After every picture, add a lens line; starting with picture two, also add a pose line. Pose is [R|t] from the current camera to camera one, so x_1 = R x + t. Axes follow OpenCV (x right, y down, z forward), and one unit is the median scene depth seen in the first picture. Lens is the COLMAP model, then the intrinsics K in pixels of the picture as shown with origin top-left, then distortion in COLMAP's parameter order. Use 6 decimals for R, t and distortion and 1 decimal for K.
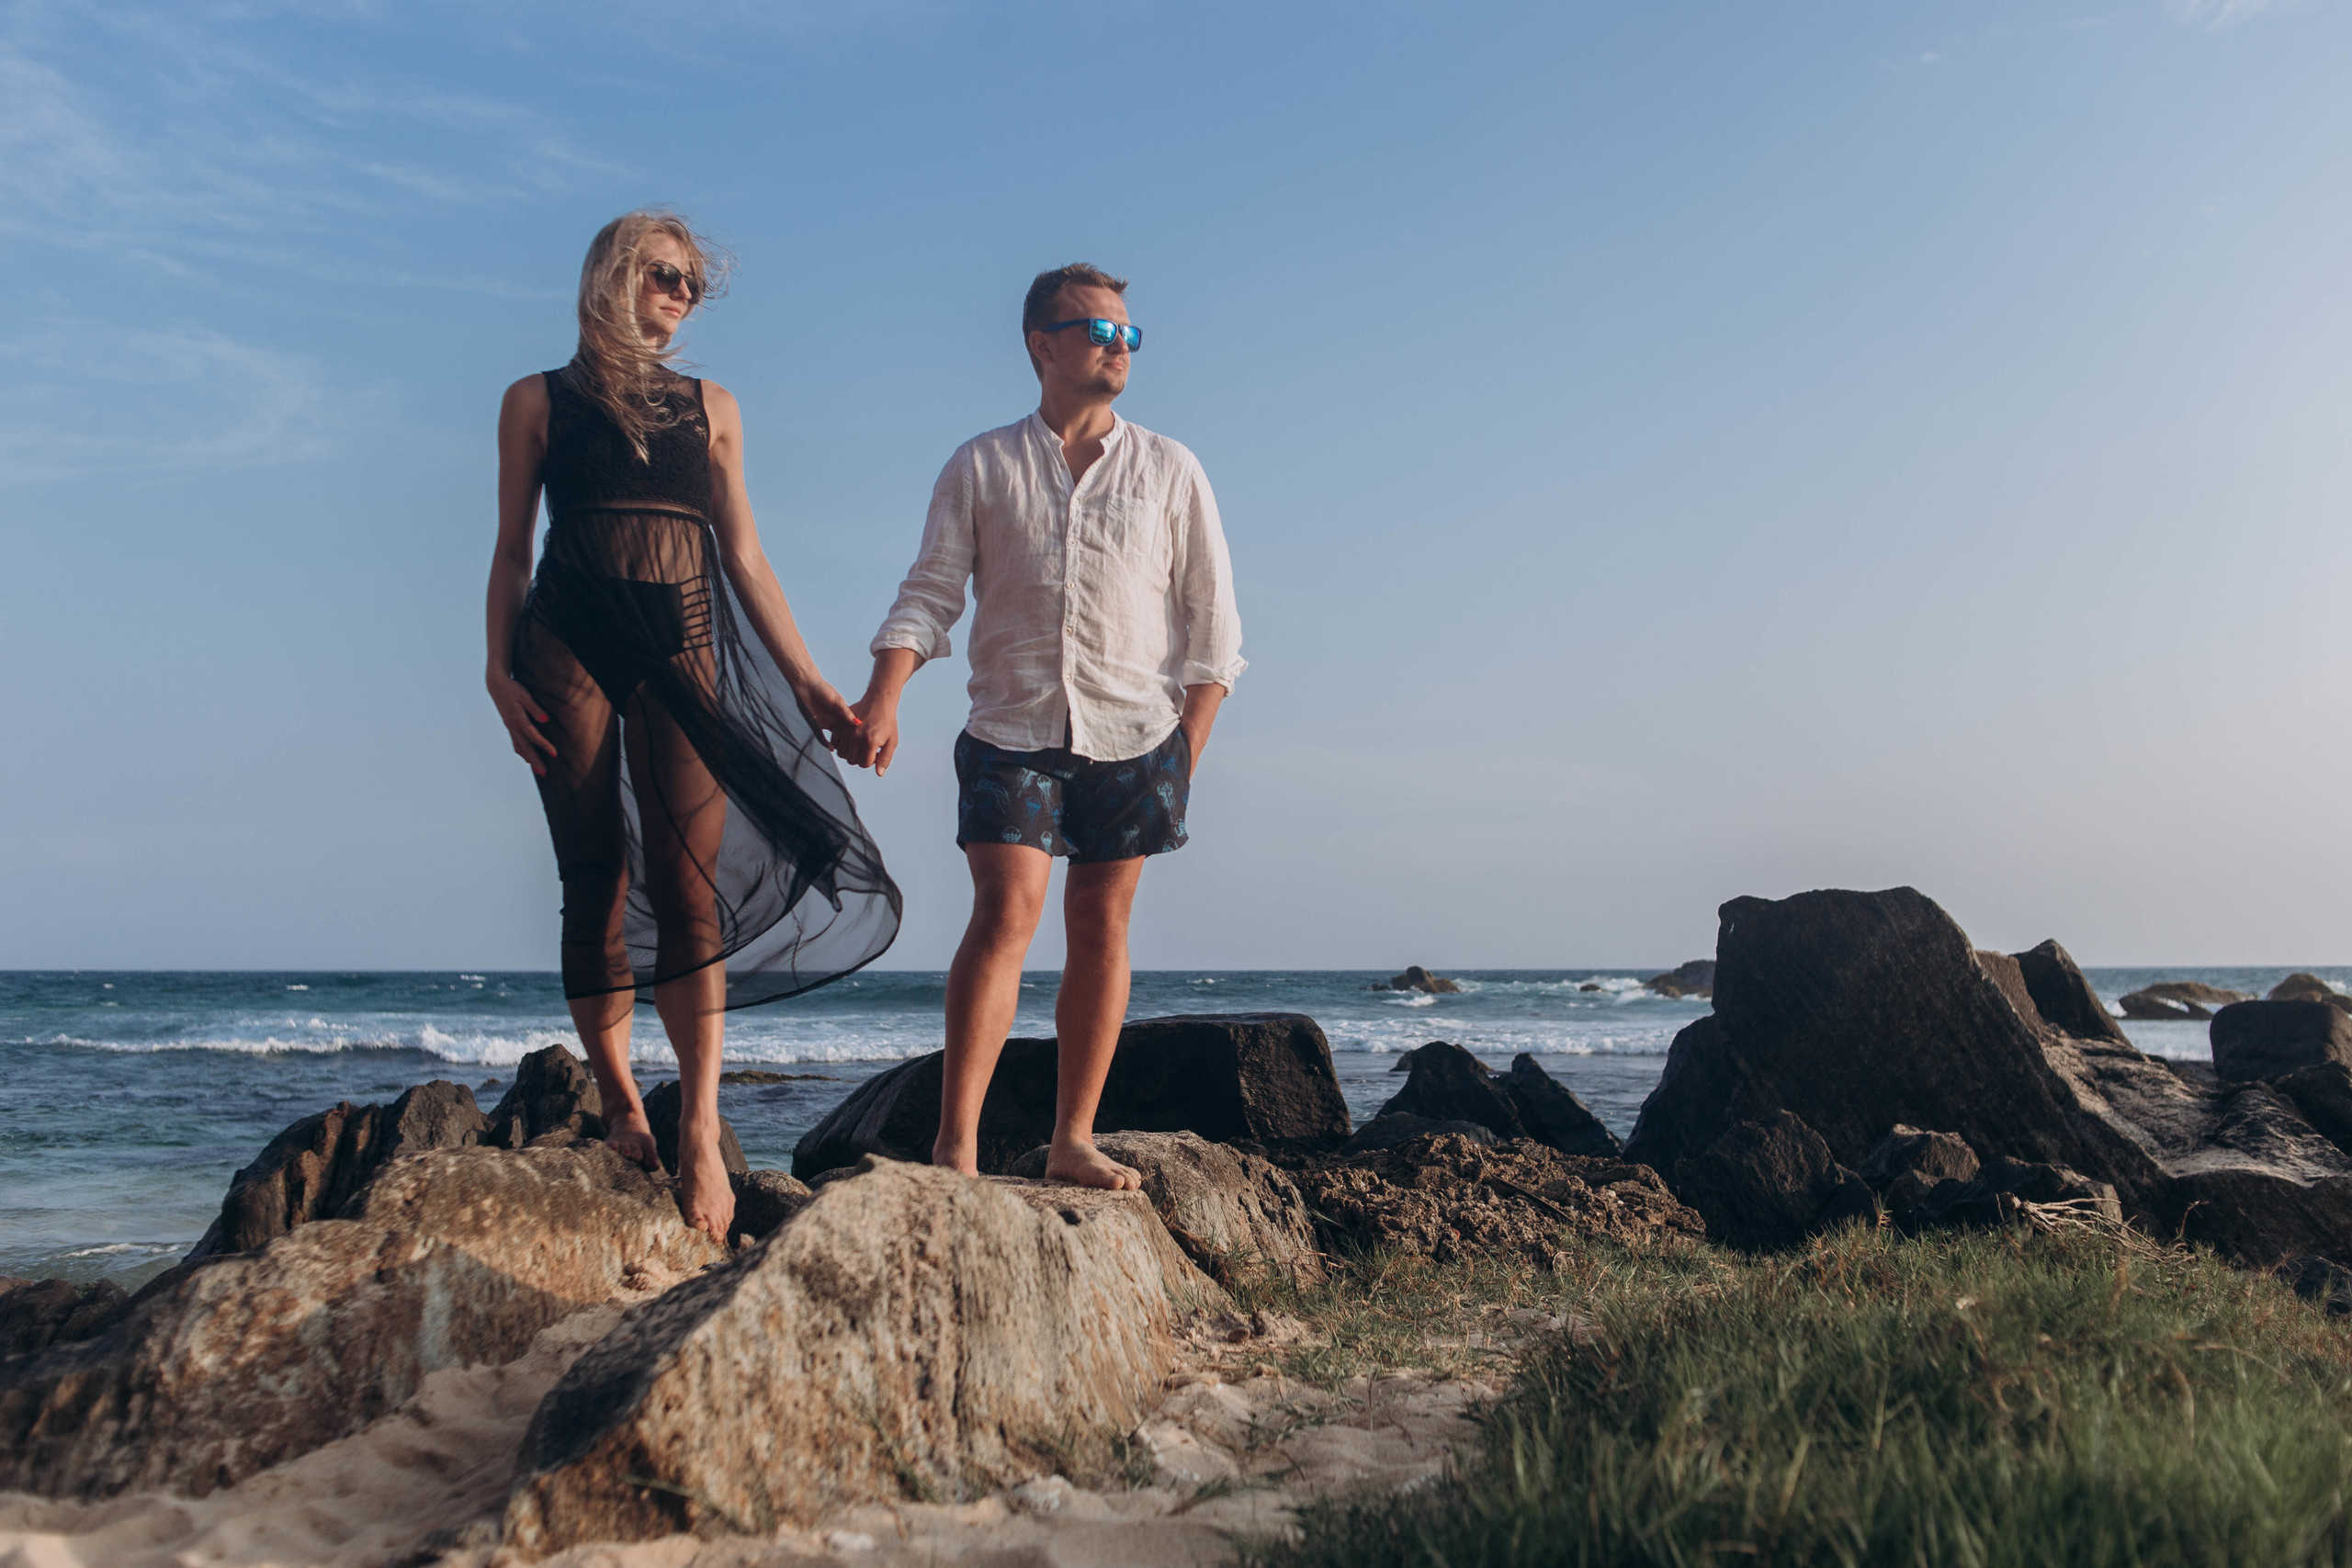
lens RADIAL K [[2299.4, 0, 1176.0], [0, 2299.4, 784.0], [0, 0, 1]] dist [-0.068464, 0.027078]
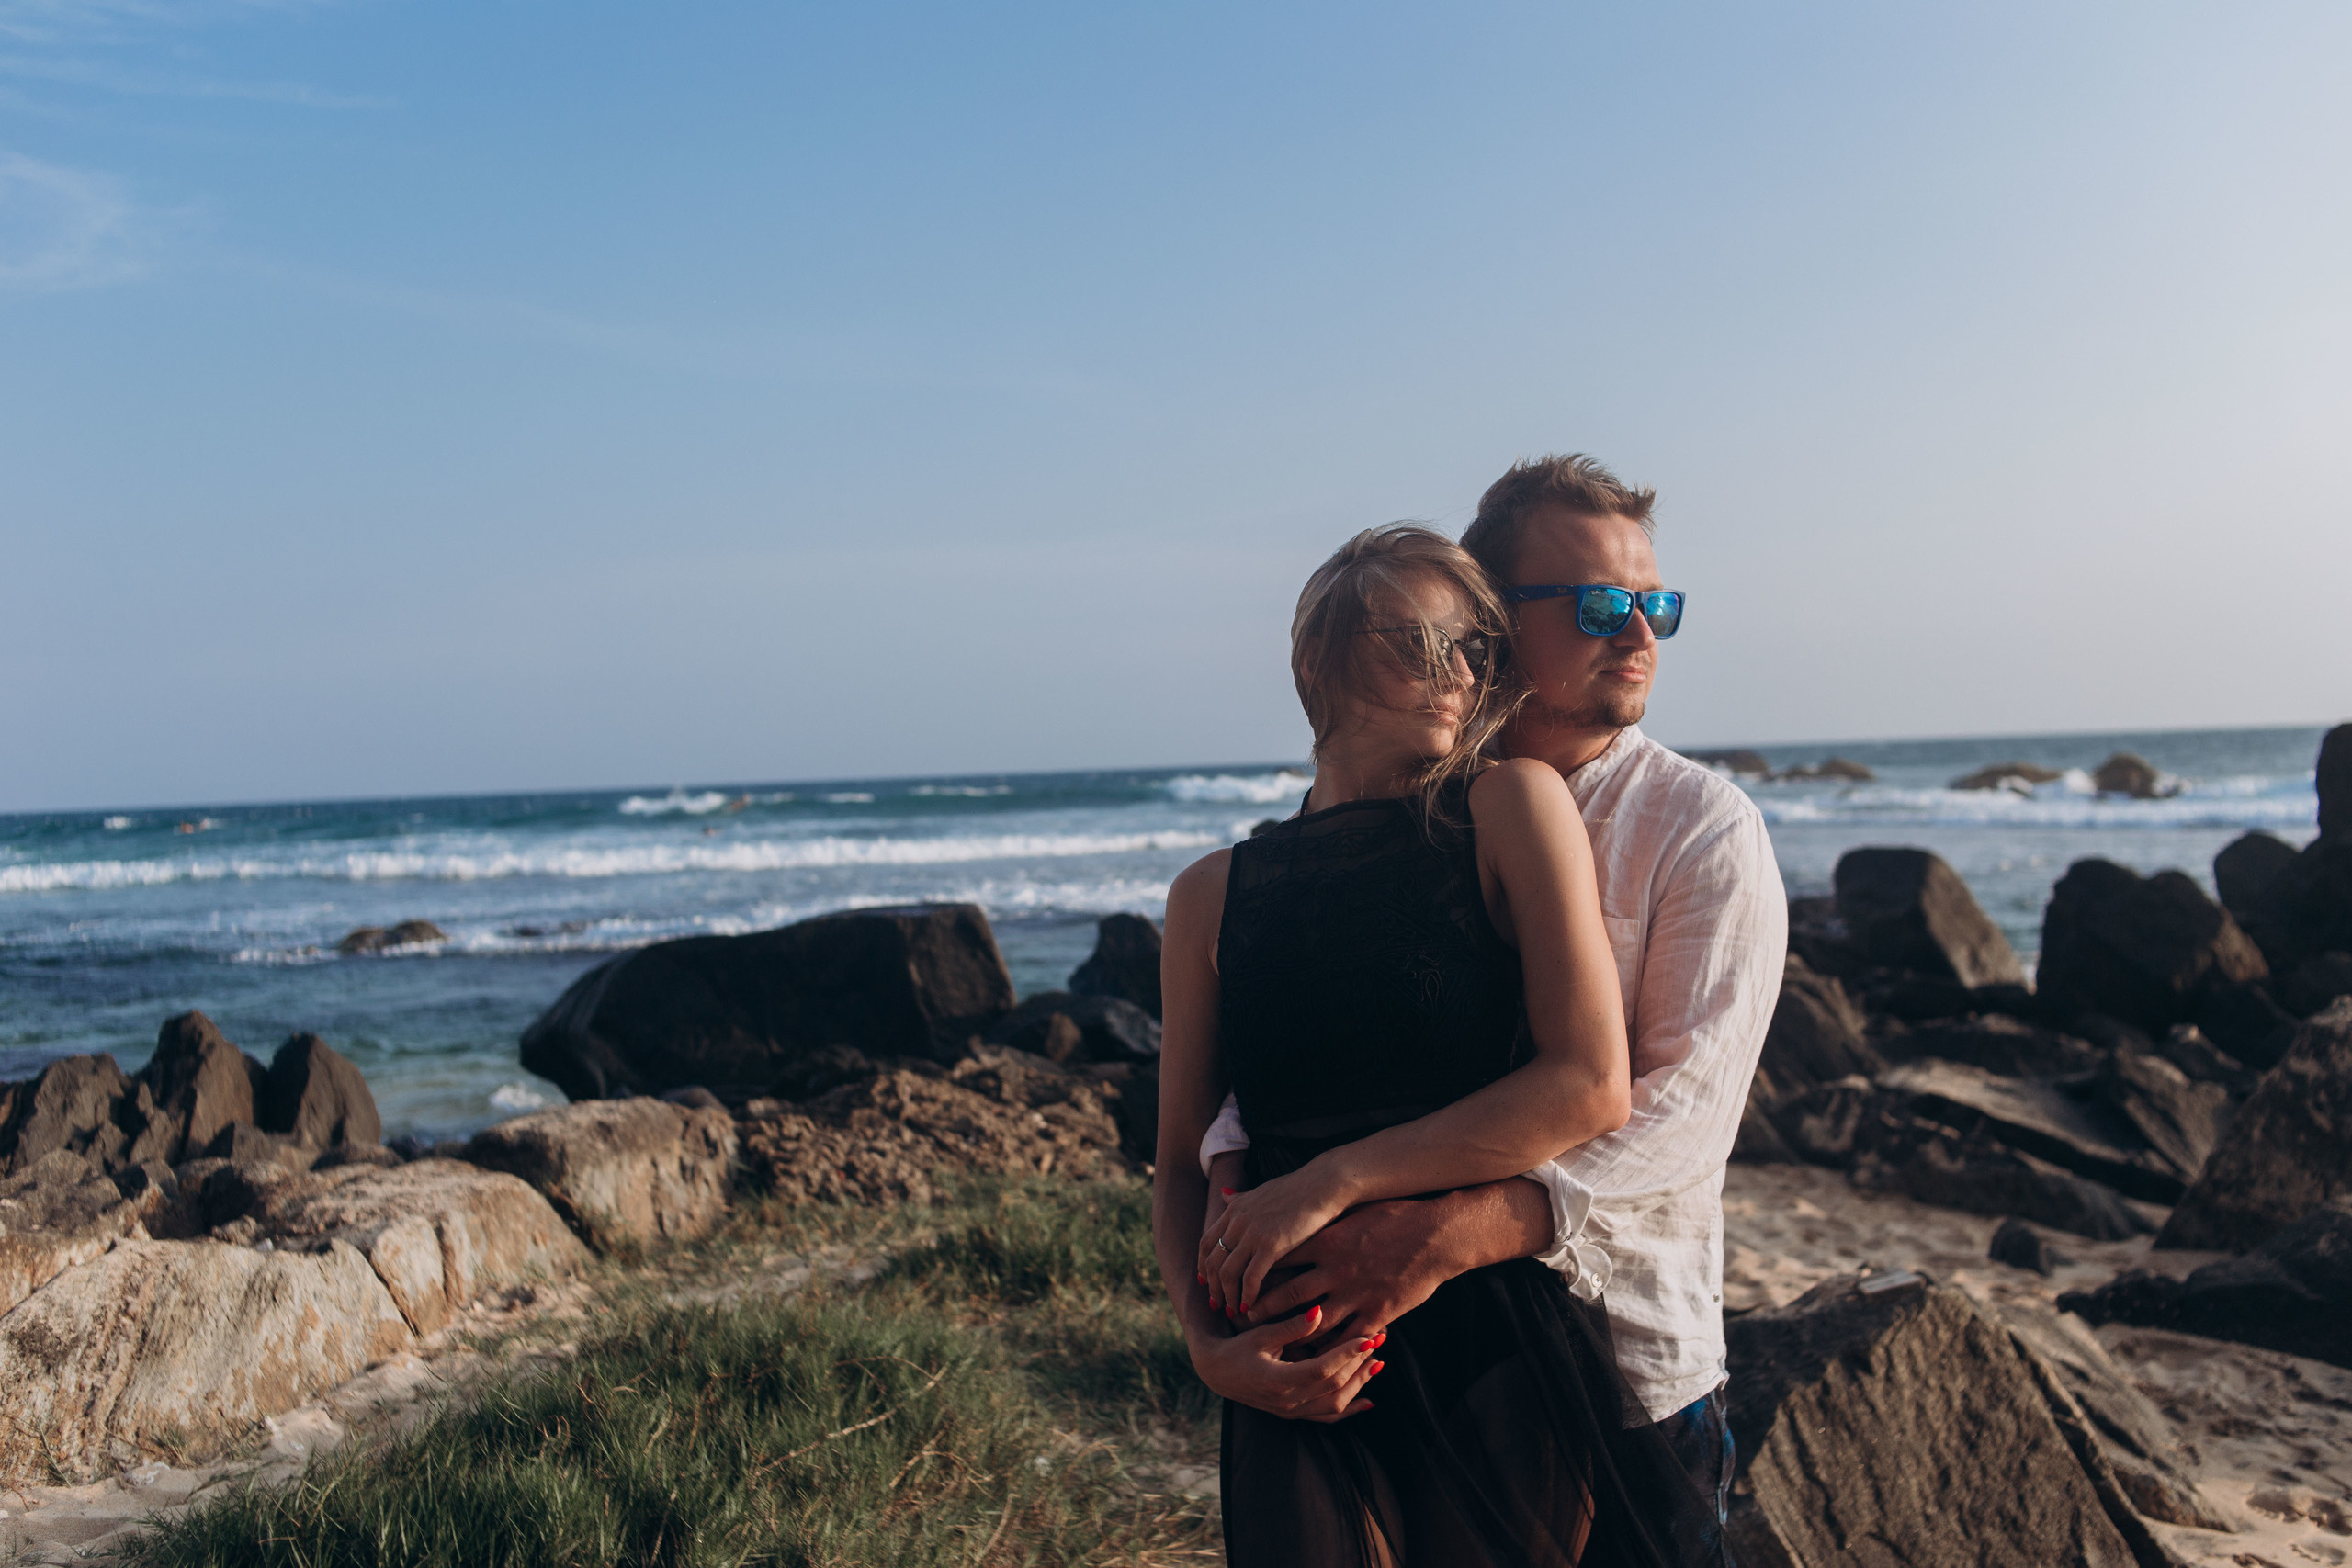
lens RADIAL K [[2299.4, 0, 1176.0], [0, 2299.4, 784.0], [0, 0, 1]] dist [-0.068464, 0.027078]
pose [[0.998299, -0.034481, 0.047014, 0.298951], [0.030253, 0.995674, 0.087857, -0.146335], [-0.049840, -0.086285, 0.995023, -0.293852]]
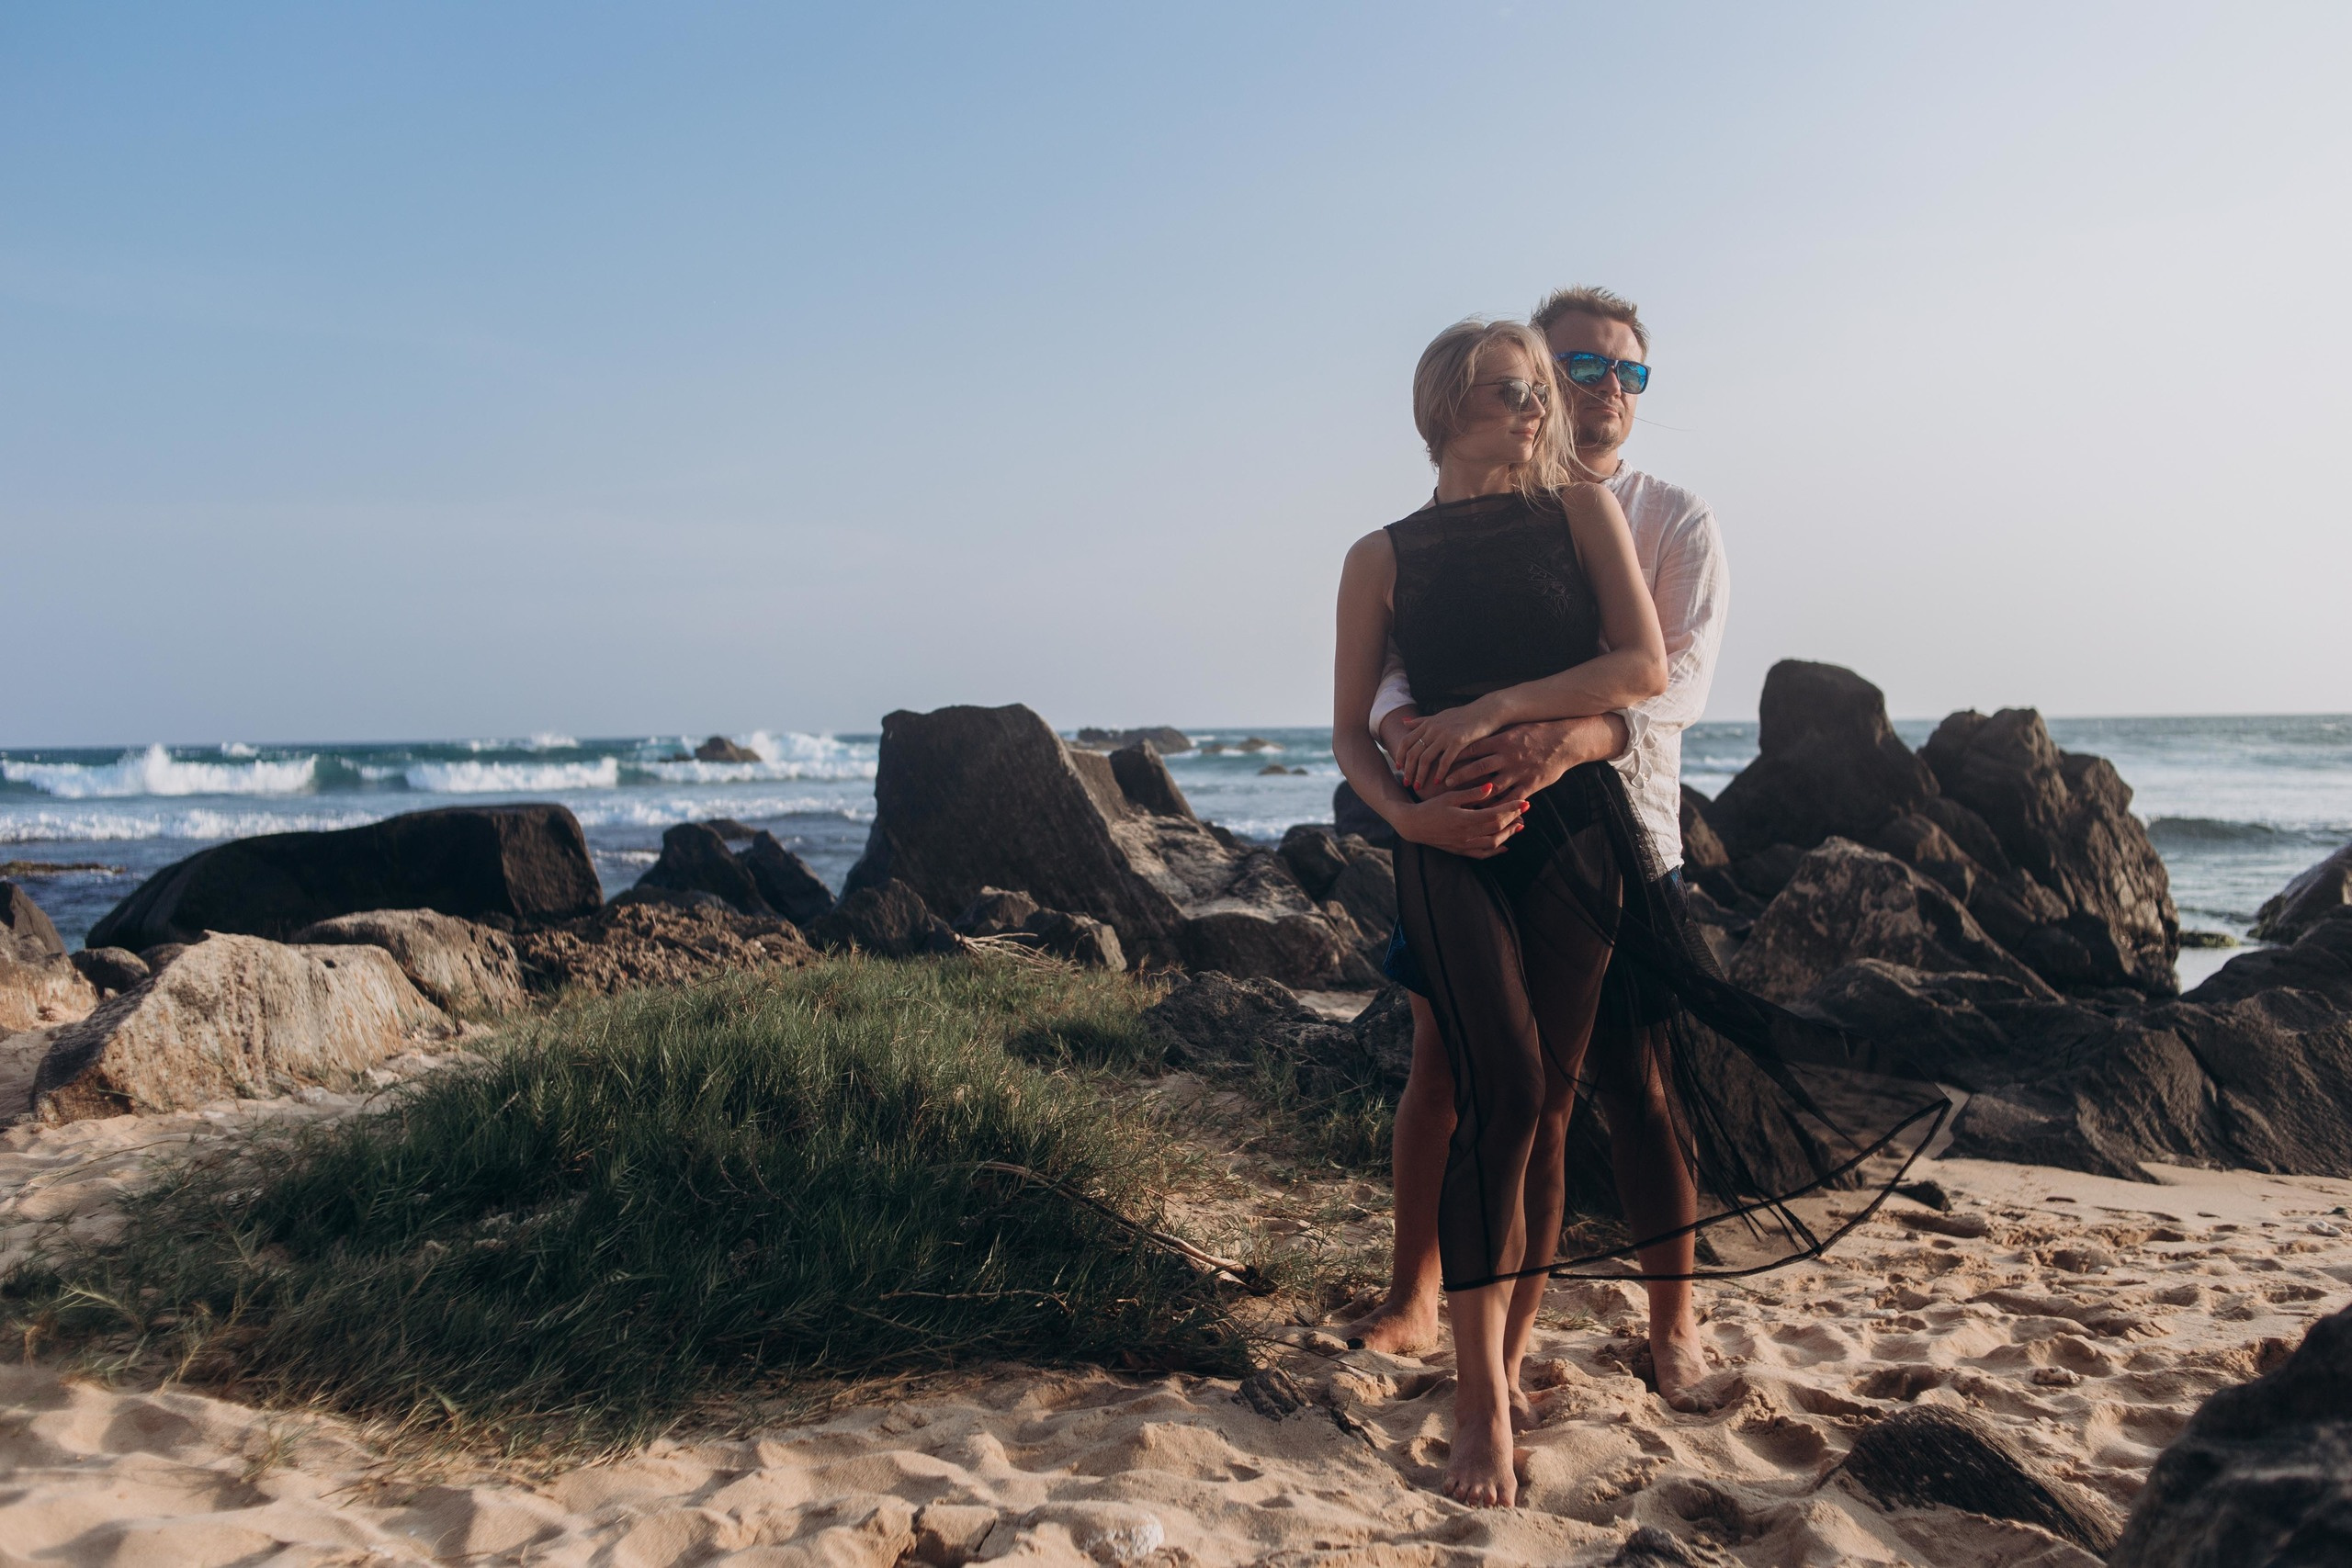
lens RADIAL K [[2299.4, 0, 1176.0], [0, 2299.4, 784.0], [0, 0, 1]] dist [-0.068464, 0.027078]
pose [[0.955695, -0.020618, 0.293635, 0.040289], [-0.009410, 0.994894, 0.100486, -0.078971], [-0.294208, -0.098798, 0.950621, -0.516491]]
